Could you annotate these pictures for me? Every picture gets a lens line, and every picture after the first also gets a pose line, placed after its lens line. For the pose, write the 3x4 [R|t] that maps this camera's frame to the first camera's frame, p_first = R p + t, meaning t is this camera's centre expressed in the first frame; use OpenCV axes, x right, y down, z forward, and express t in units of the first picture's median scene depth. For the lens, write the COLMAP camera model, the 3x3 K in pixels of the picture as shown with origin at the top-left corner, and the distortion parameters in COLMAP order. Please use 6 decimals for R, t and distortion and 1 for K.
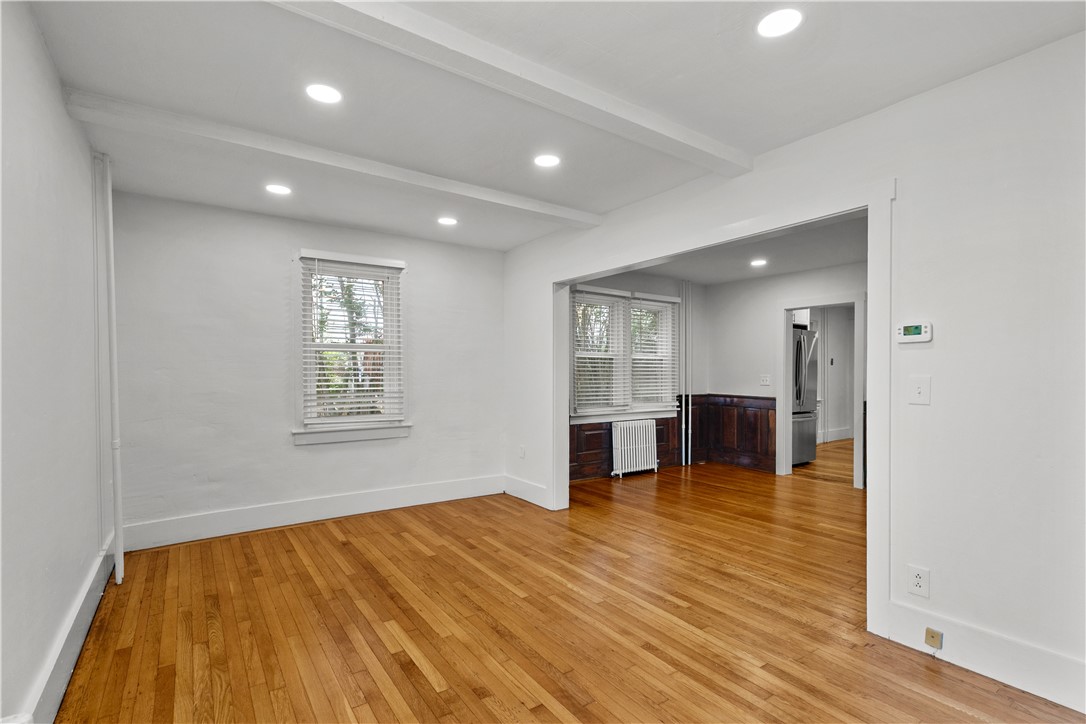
lens RADIAL K [[508.6, 0, 541.1], [0, 508.6, 377.0], [0, 0, 1]] dist [0.002472, -0.000389]
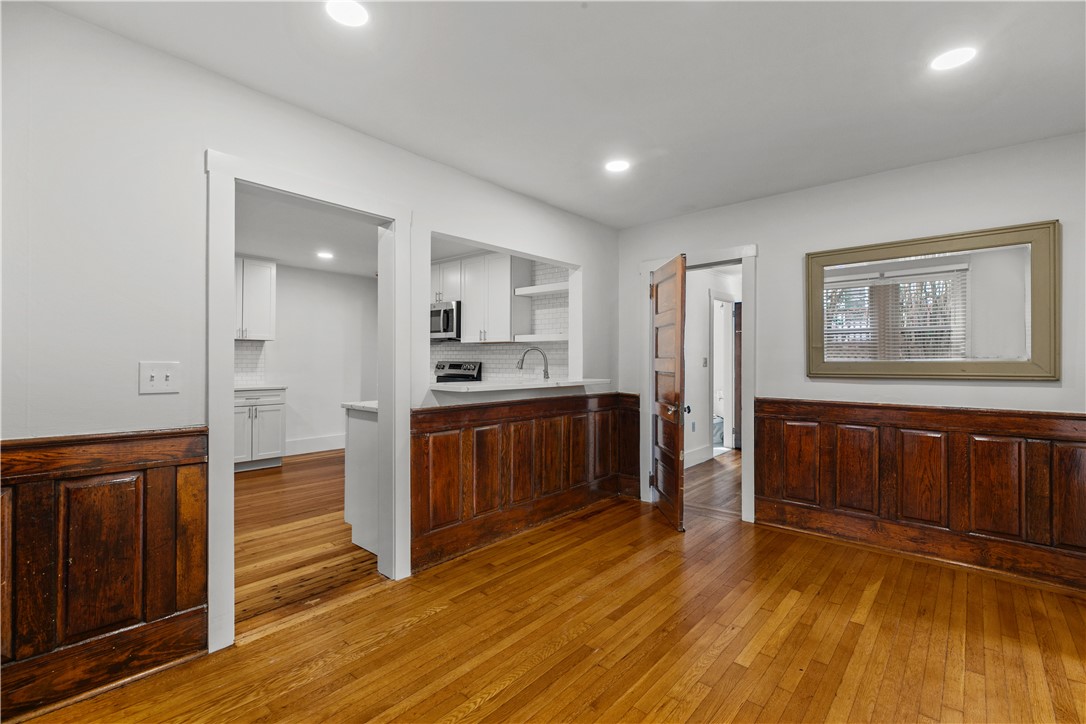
lens RADIAL K [[483.1, 0, 549.9], [0, 483.1, 360.0], [0, 0, 1]] dist [0.001359, -0.000276]
pose [[-0.245642, 0.002270, 0.969358, 0.150530], [0.001403, 0.999997, -0.001986, -0.006306], [-0.969360, 0.000872, -0.245644, 1.423216]]
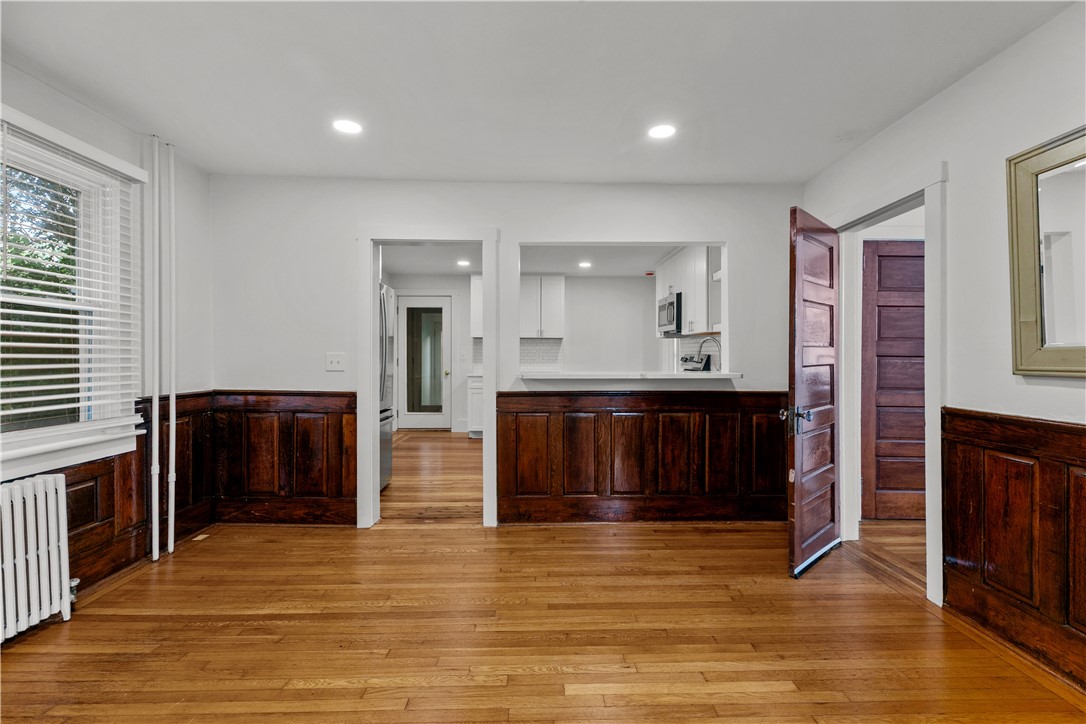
lens RADIAL K [[489.4, 0, 550.7], [0, 489.4, 355.6], [0, 0, 1]] dist [0.000194, 0.000135]
pose [[0.553864, 0.000924, 0.832606, 0.207795], [0.004079, 0.999984, -0.003823, 0.003676], [-0.832597, 0.005514, 0.553852, 0.853908]]
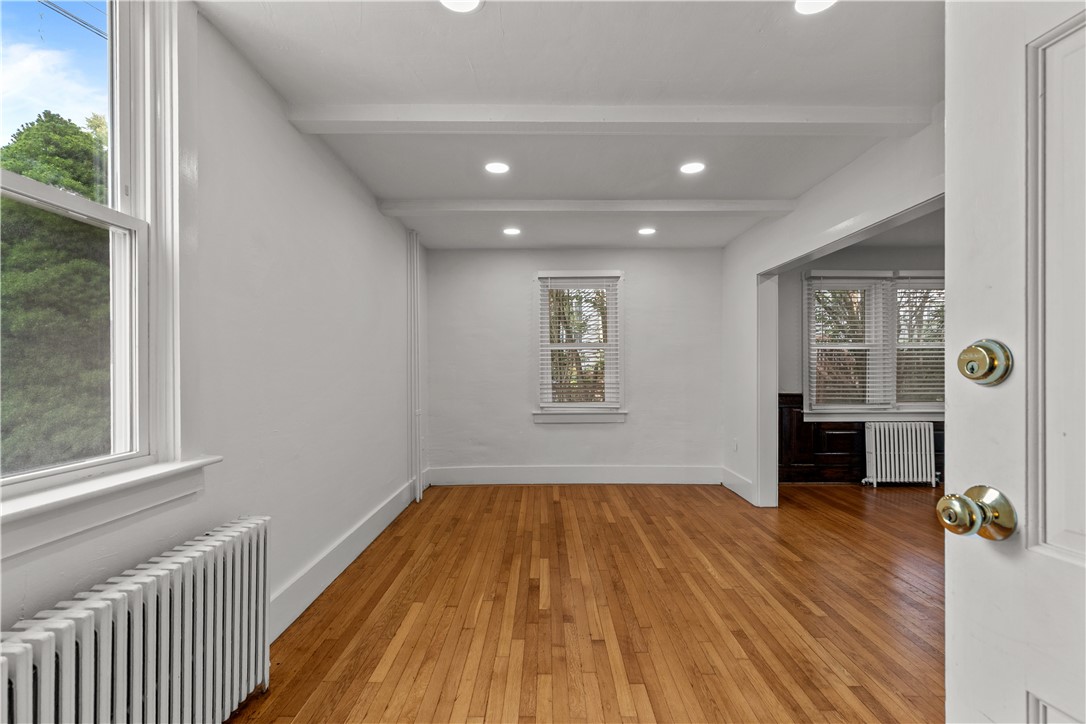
lens RADIAL K [[496.0, 0, 543.0], [0, 496.0, 362.0], [0, 0, 1]] dist [-0.001003, -0.000149]
pose [[0.819924, -0.011613, -0.572354, 0.279486], [-0.000289, 0.999786, -0.020700, 0.005349], [0.572472, 0.017137, 0.819745, -0.026524]]
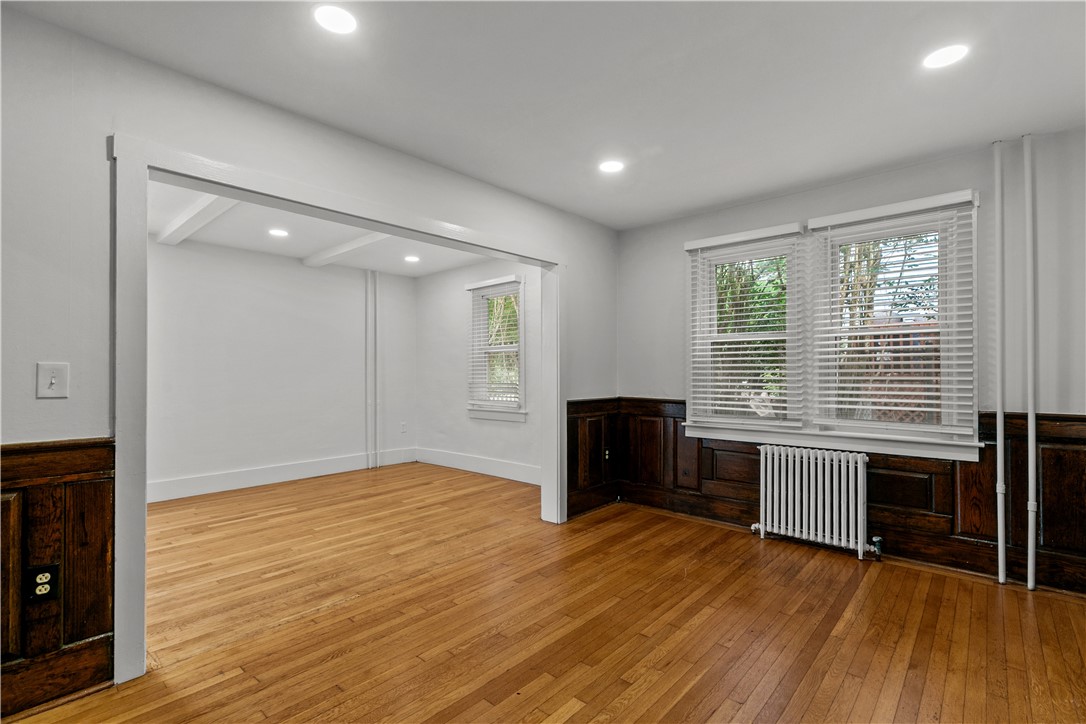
lens RADIAL K [[502.1, 0, 547.0], [0, 502.1, 367.1], [0, 0, 1]] dist [0.000889, -0.000124]
pose [[0.228616, -0.009349, -0.973472, 1.063272], [-0.000578, 0.999952, -0.009739, 0.002727], [0.973517, 0.002789, 0.228600, 0.958709]]
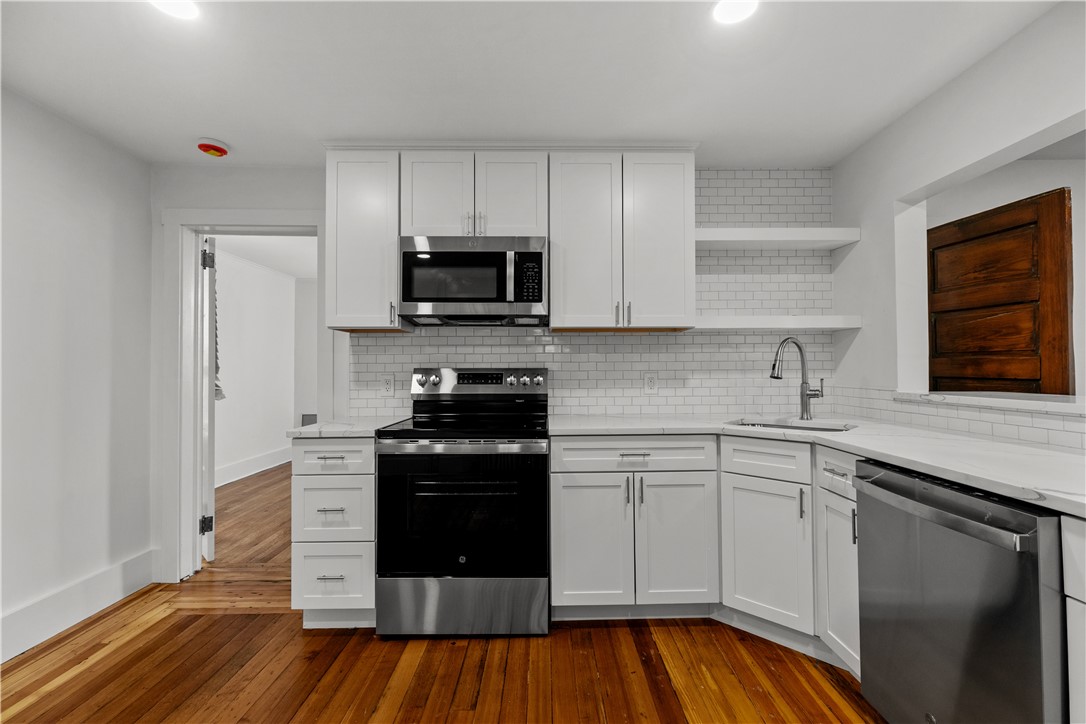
lens RADIAL K [[489.4, 0, 550.7], [0, 489.4, 355.6], [0, 0, 1]] dist [0.000194, 0.000135]
pose [[-0.828399, 0.021756, 0.559716, 1.239545], [0.011729, 0.999700, -0.021498, -0.005852], [-0.560016, -0.011244, -0.828405, 1.900738]]
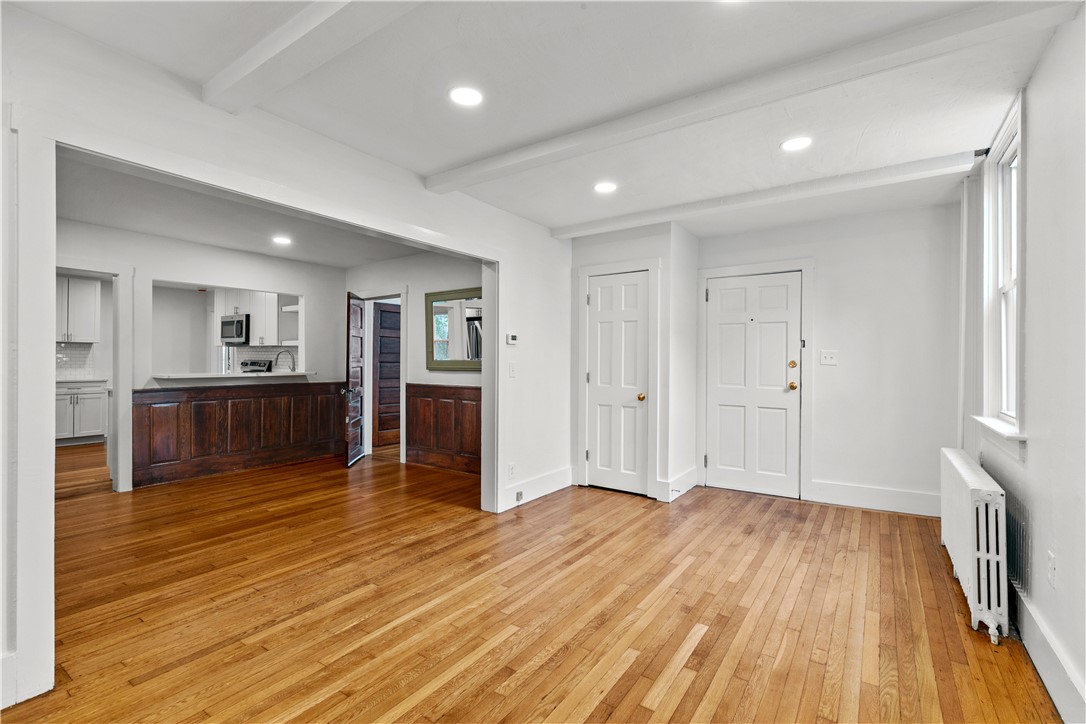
lens RADIAL K [[483.1, 0, 549.9], [0, 483.1, 360.0], [0, 0, 1]] dist [0.001359, -0.000276]
pose [[-0.359149, -0.001090, 0.933279, -0.585224], [0.000261, 0.999999, 0.001268, -0.006860], [-0.933280, 0.000699, -0.359149, 0.908185]]
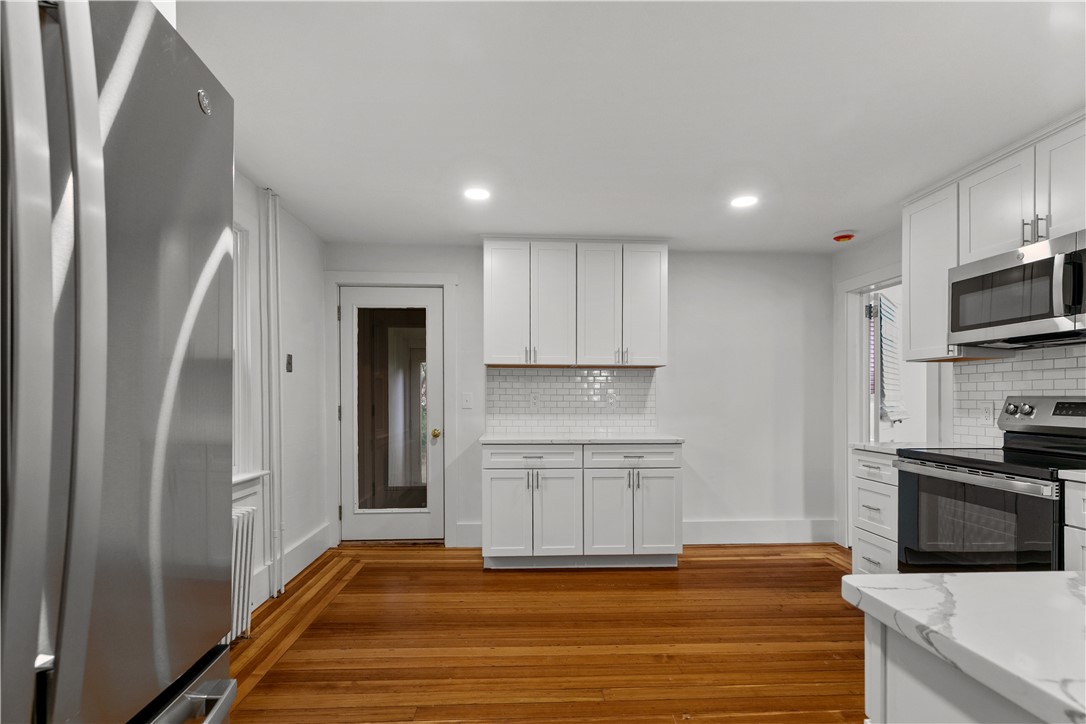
lens RADIAL K [[501.8, 0, 539.0], [0, 501.8, 401.8], [0, 0, 1]] dist [0.001376, 0.000070]
pose [[0.536059, -0.005187, 0.844165, 0.866482], [0.006469, 0.999977, 0.002037, -0.002887], [-0.844156, 0.004369, 0.536080, 1.569796]]
